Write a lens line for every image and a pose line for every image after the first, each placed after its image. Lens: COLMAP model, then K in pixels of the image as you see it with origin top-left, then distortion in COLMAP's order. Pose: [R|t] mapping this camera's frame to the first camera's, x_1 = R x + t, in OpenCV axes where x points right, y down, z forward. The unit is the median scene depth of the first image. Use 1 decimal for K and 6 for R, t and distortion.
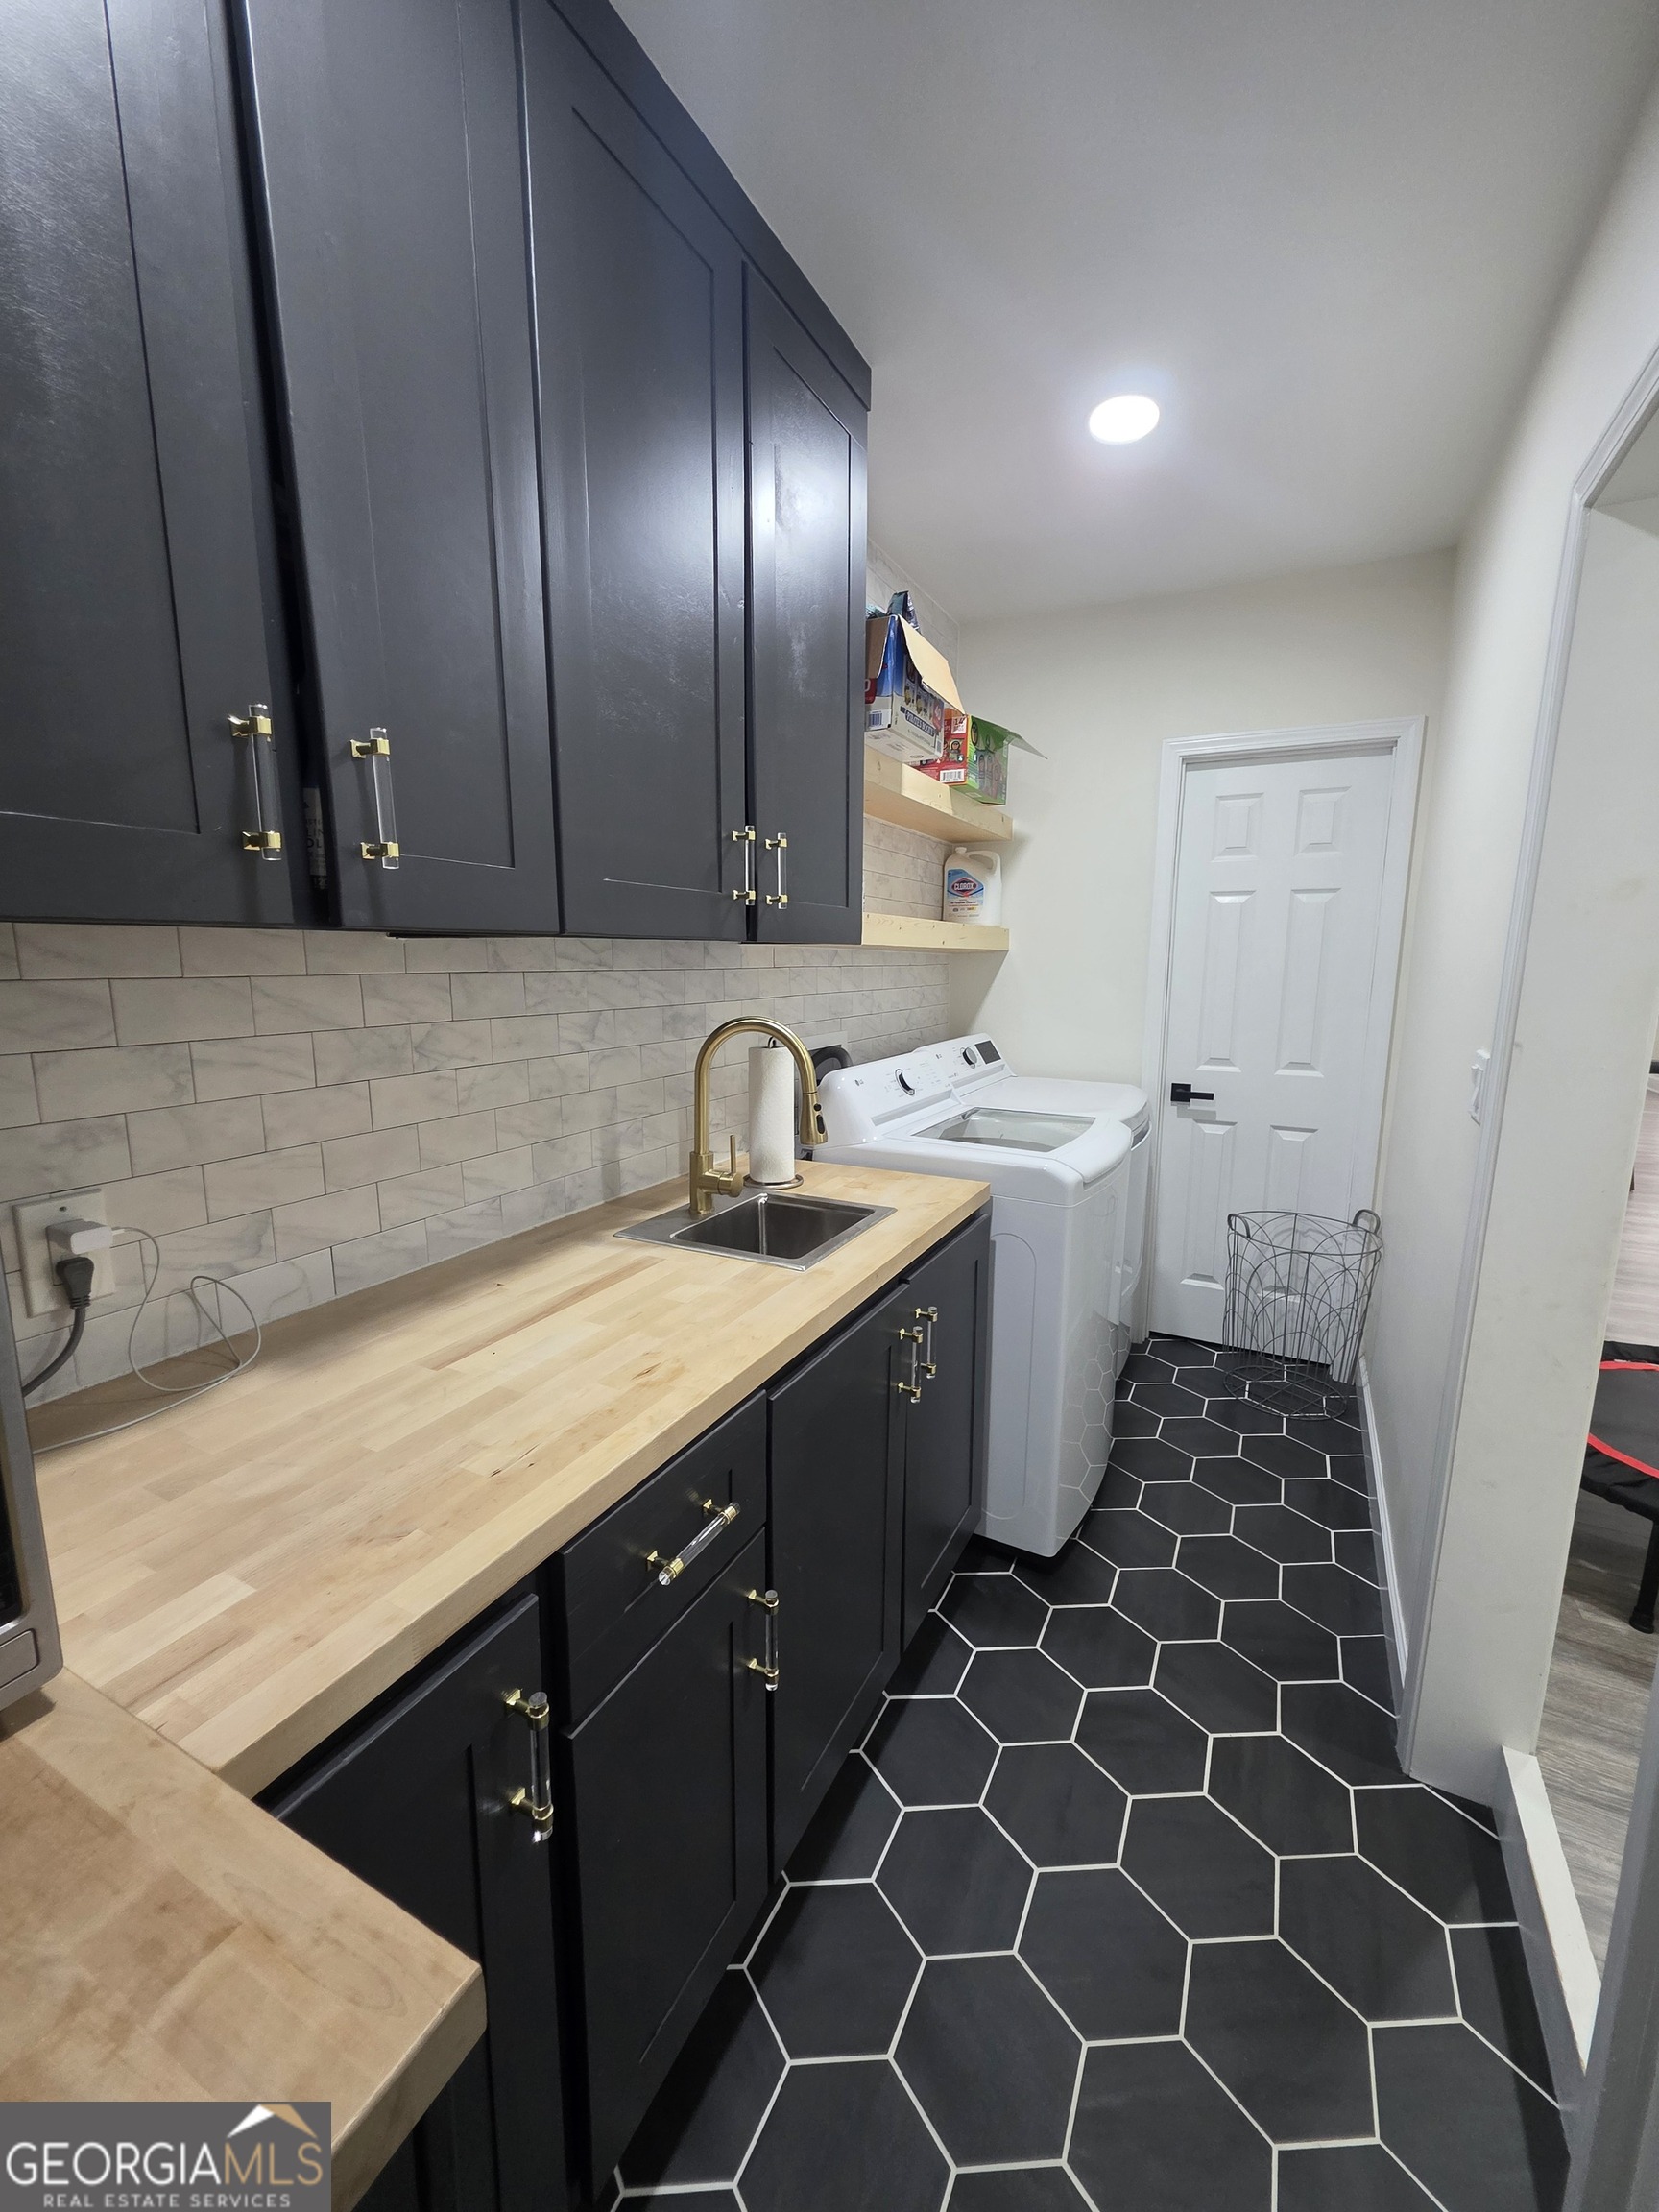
lens RADIAL K [[891.4, 0, 835.6], [0, 891.4, 1103.1], [0, 0, 1]] dist [0.000094, 0.000054]
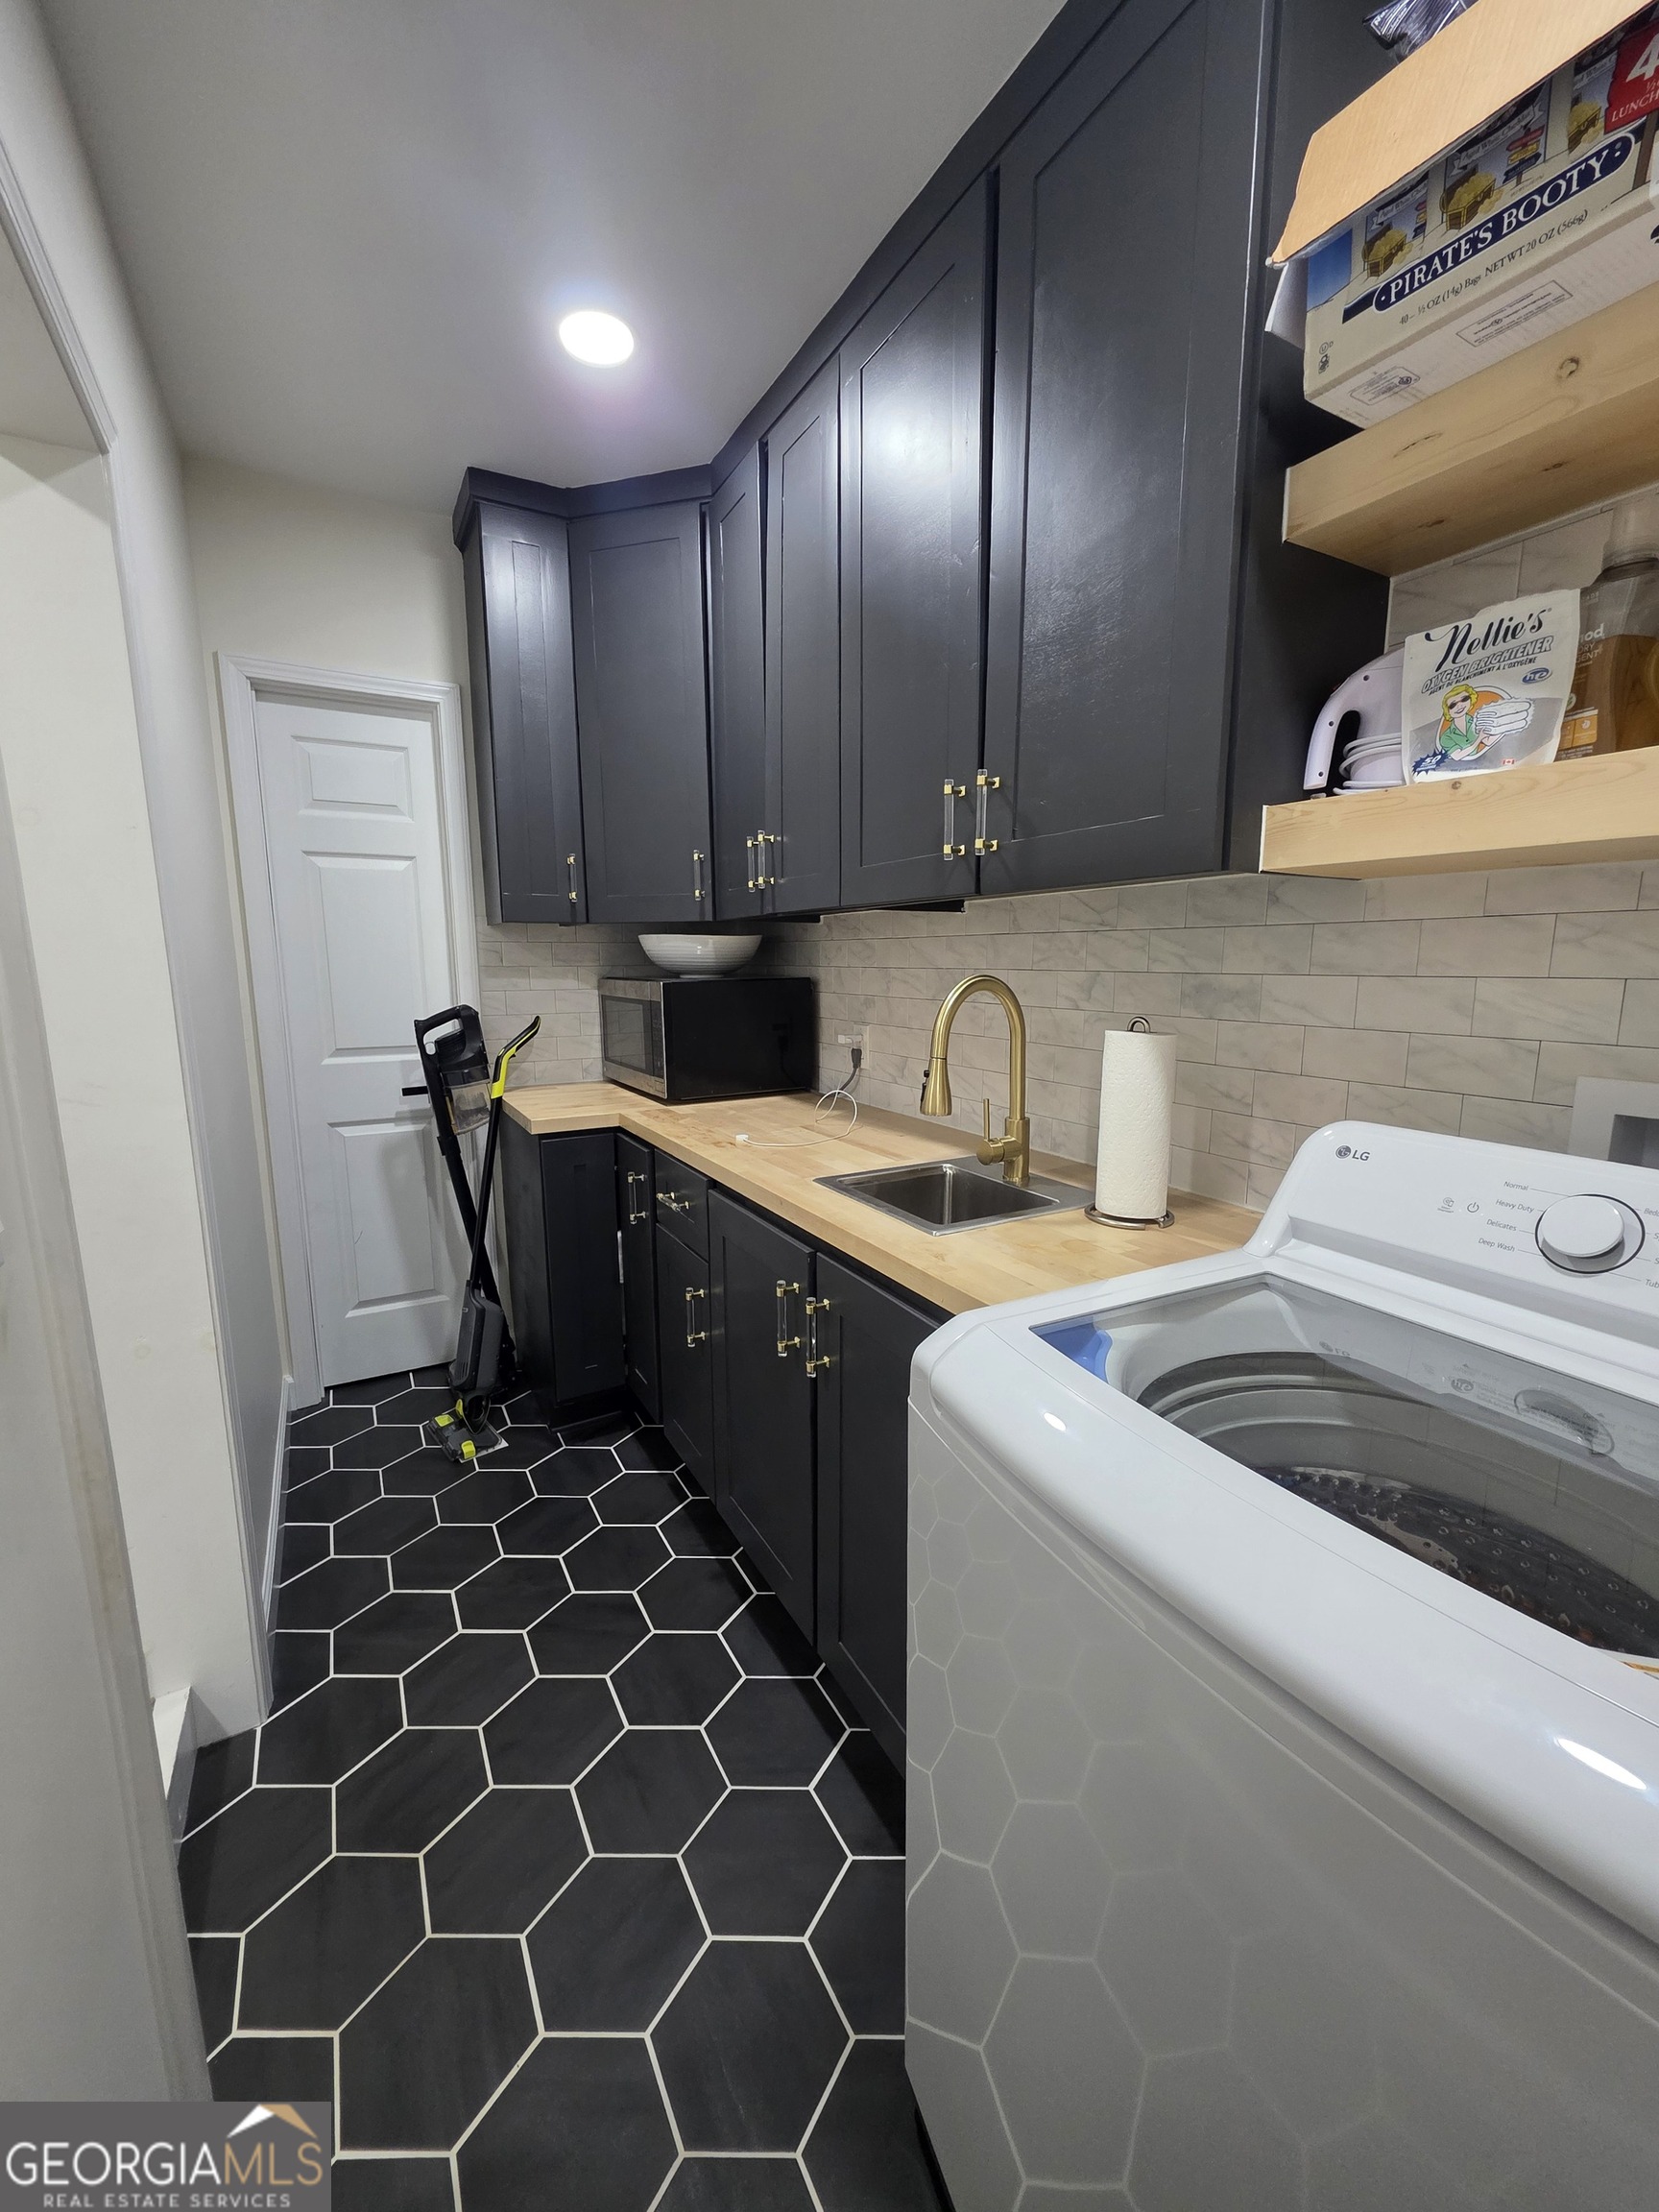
lens RADIAL K [[891.4, 0, 837.3], [0, 891.4, 1108.6], [0, 0, 1]] dist [0.000094, 0.000054]
pose [[-0.560518, 0.132778, -0.817428, 0.764330], [-0.136737, 0.958677, 0.249484, -0.172441], [0.816776, 0.251612, -0.519200, 1.375046]]
